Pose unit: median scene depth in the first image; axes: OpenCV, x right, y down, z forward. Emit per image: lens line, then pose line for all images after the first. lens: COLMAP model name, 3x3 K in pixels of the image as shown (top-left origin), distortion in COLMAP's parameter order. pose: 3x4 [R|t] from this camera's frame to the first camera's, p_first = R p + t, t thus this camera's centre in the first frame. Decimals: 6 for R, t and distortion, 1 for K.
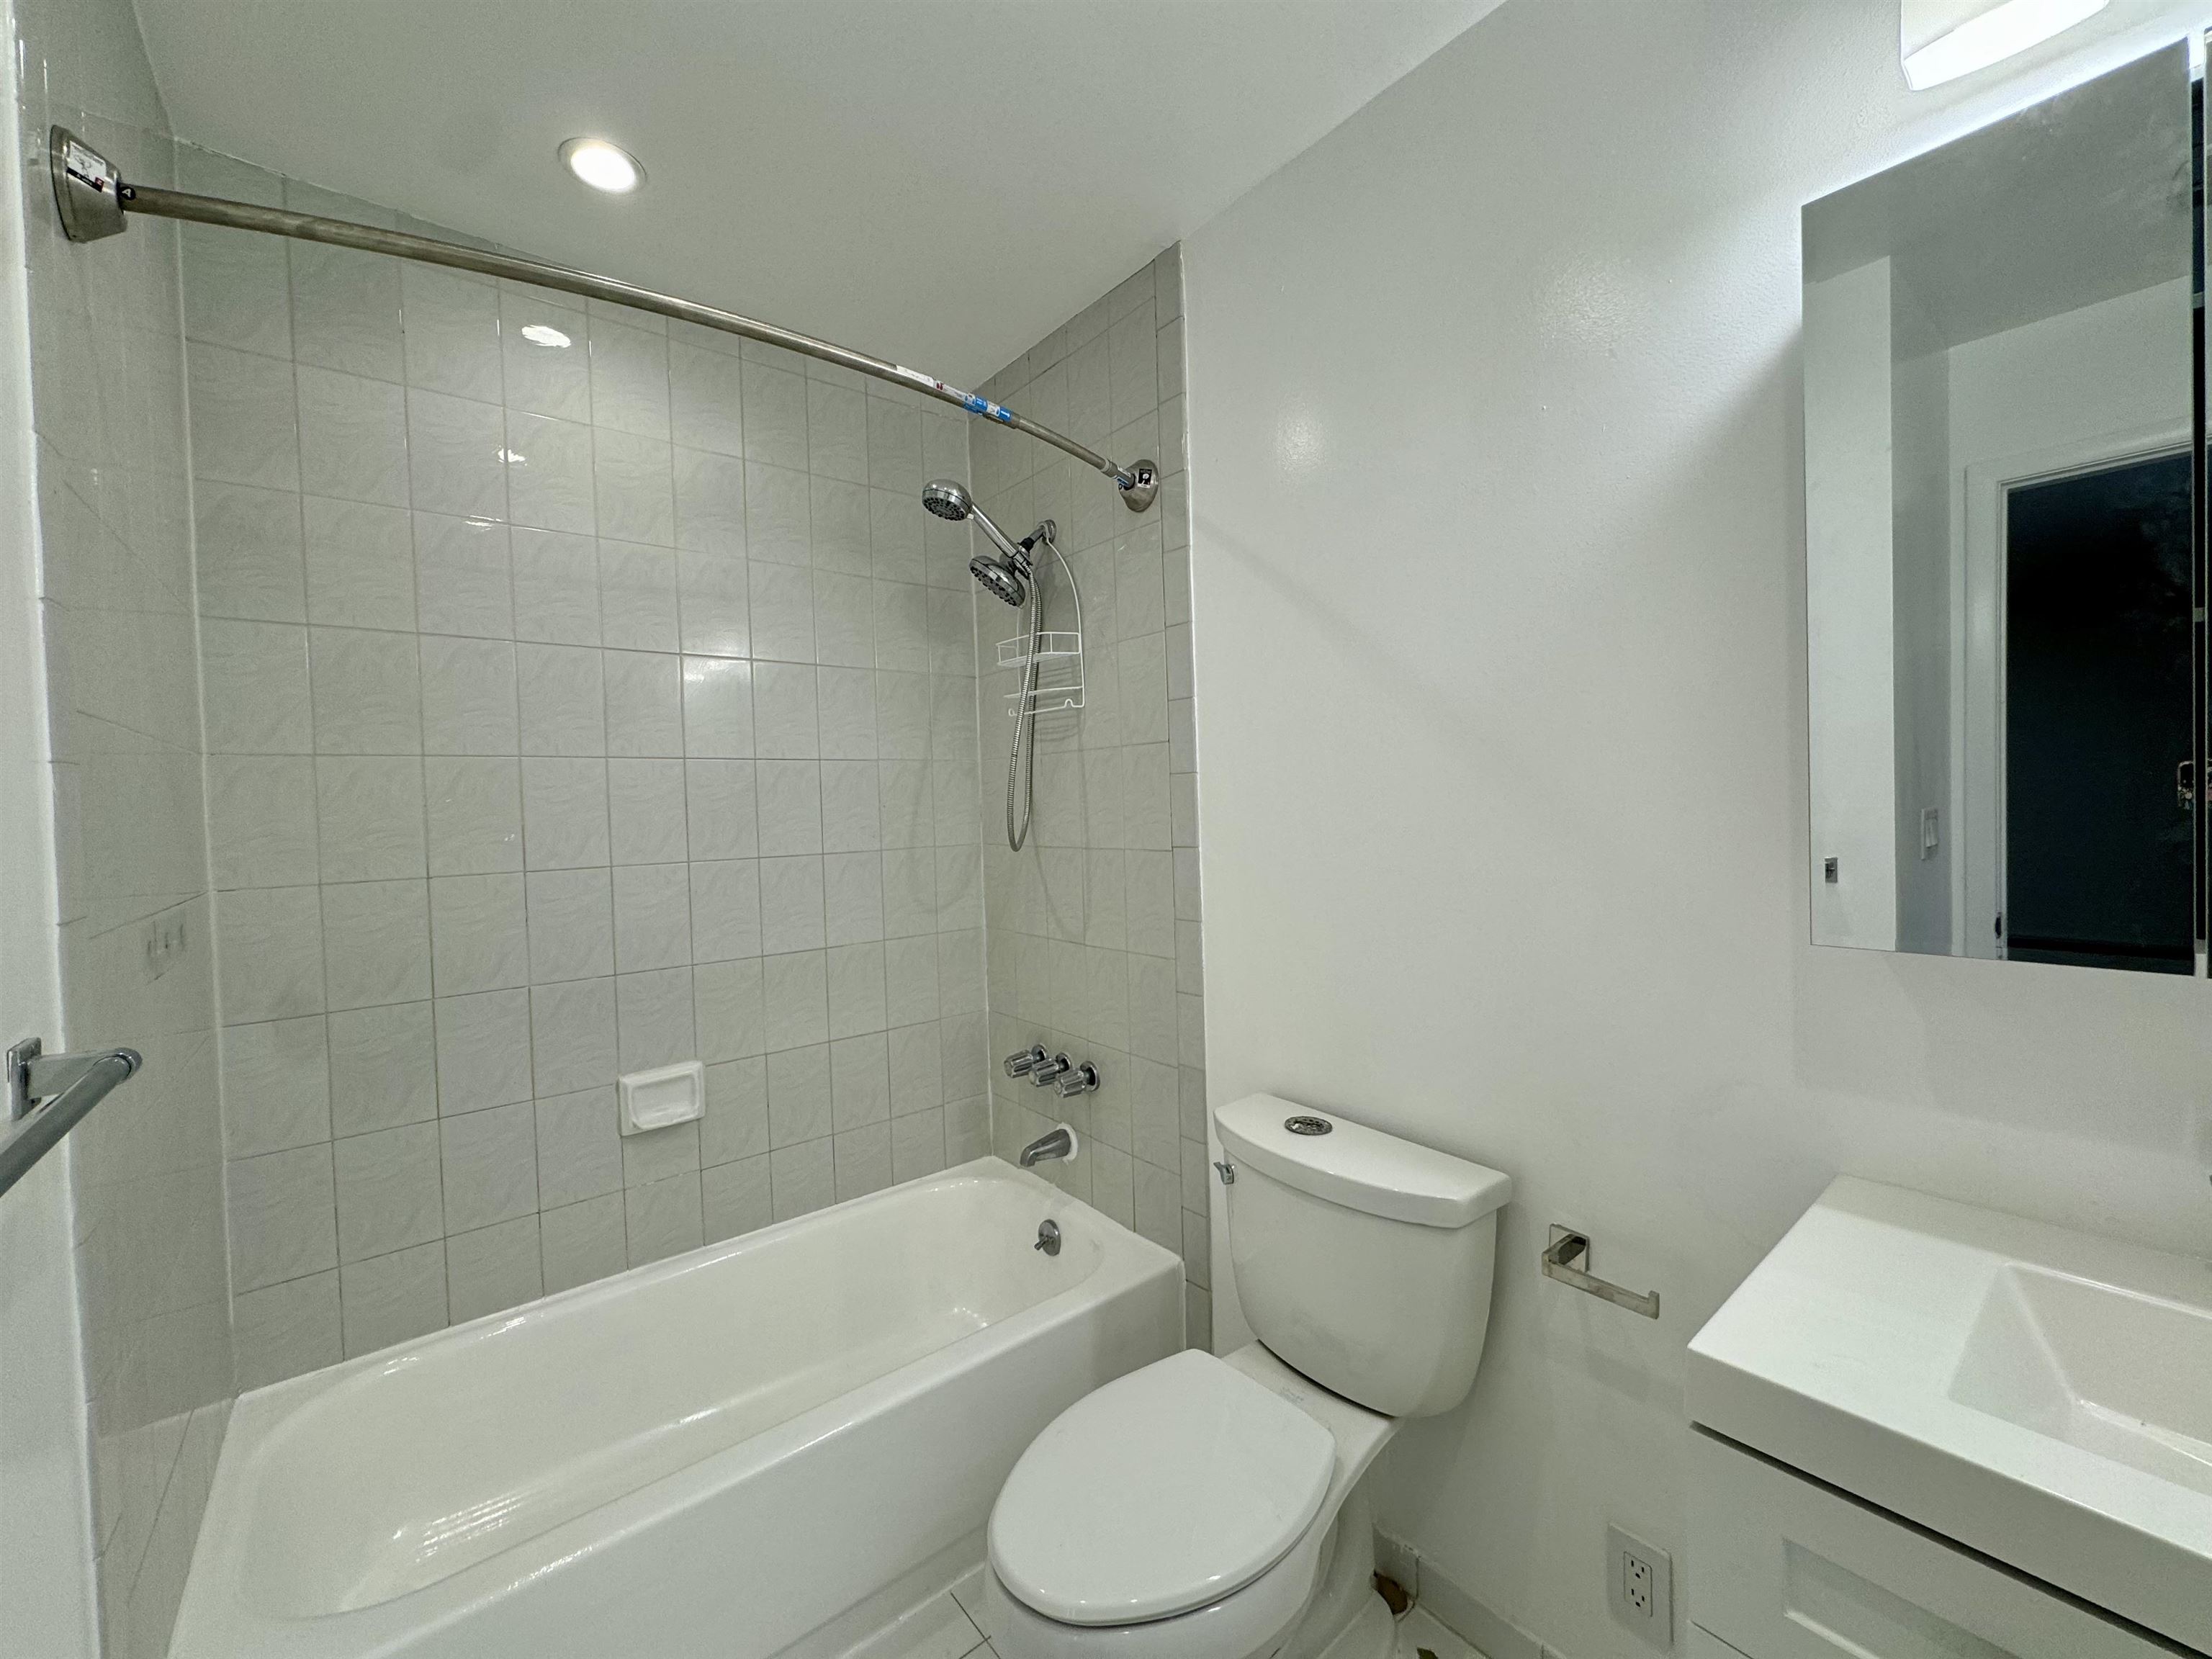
lens RADIAL K [[885.2, 0, 1108.1], [0, 885.2, 833.7], [0, 0, 1]] dist [-0.000768, -0.000067]
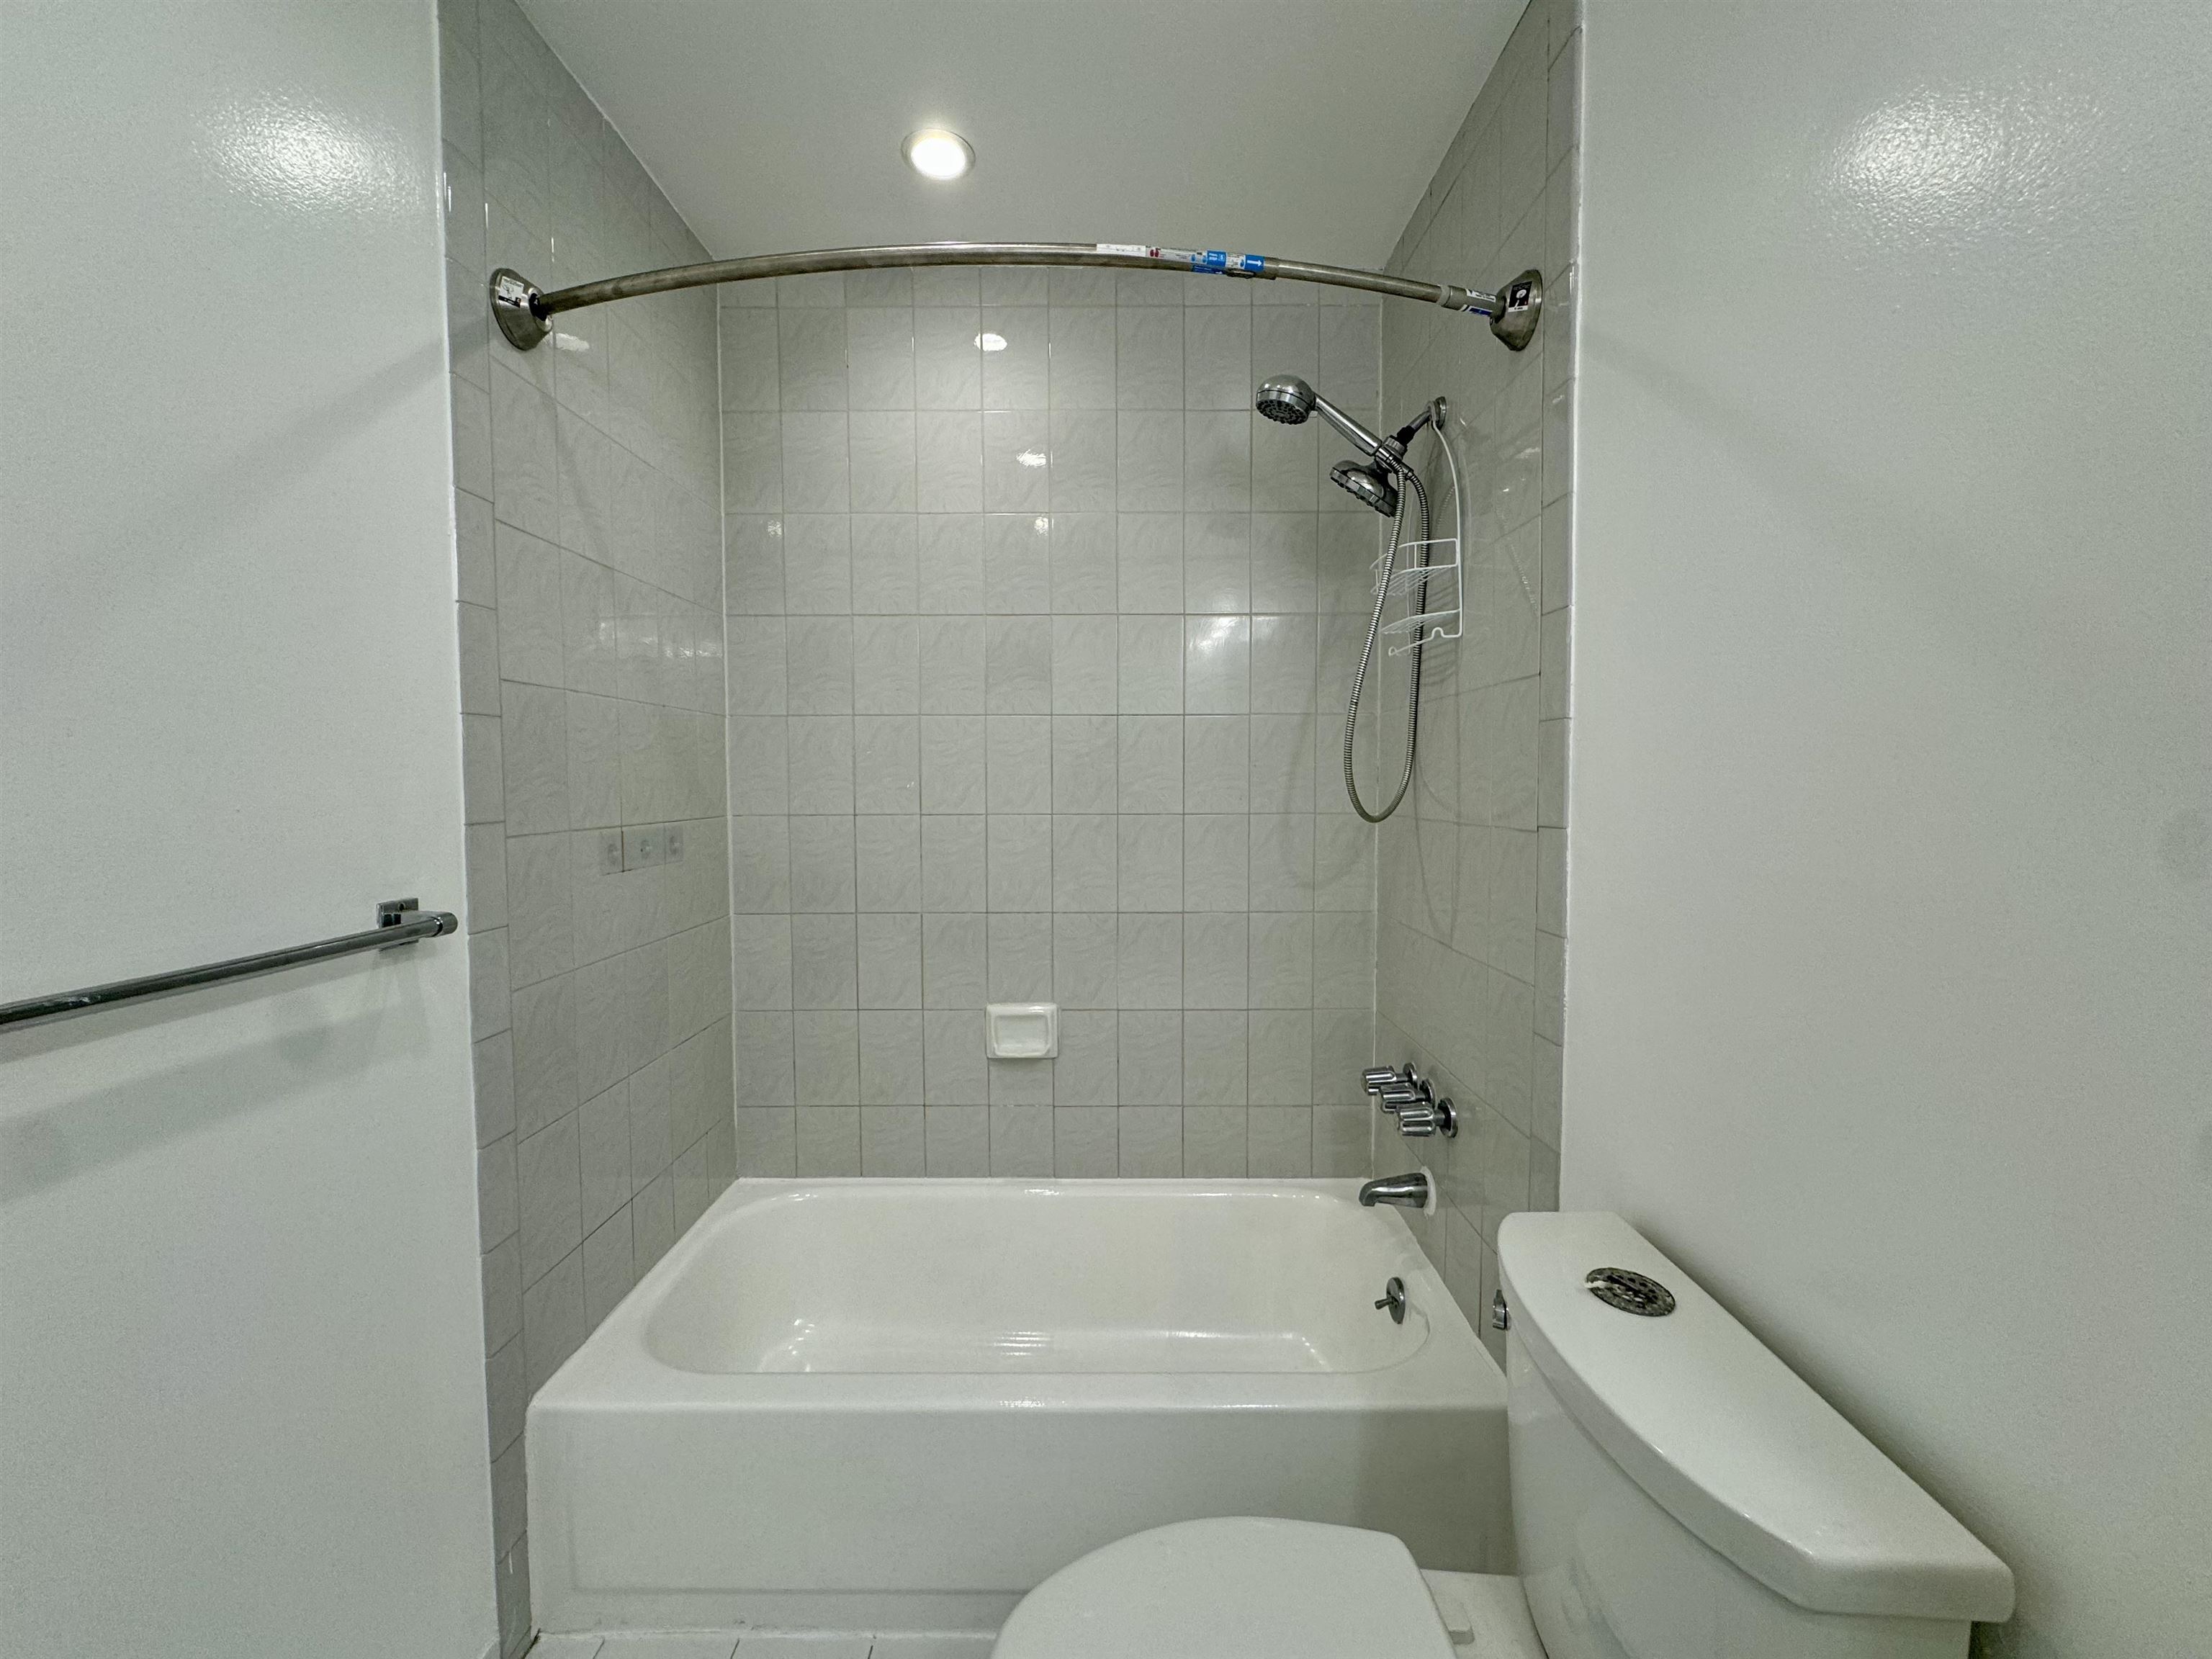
lens RADIAL K [[885.2, 0, 1086.4], [0, 885.2, 830.8], [0, 0, 1]] dist [-0.000768, -0.000067]
pose [[0.770704, 0.062385, -0.634132, 0.228545], [-0.041989, 0.998005, 0.047149, 0.000283], [0.635808, -0.009712, 0.771786, 0.220913]]
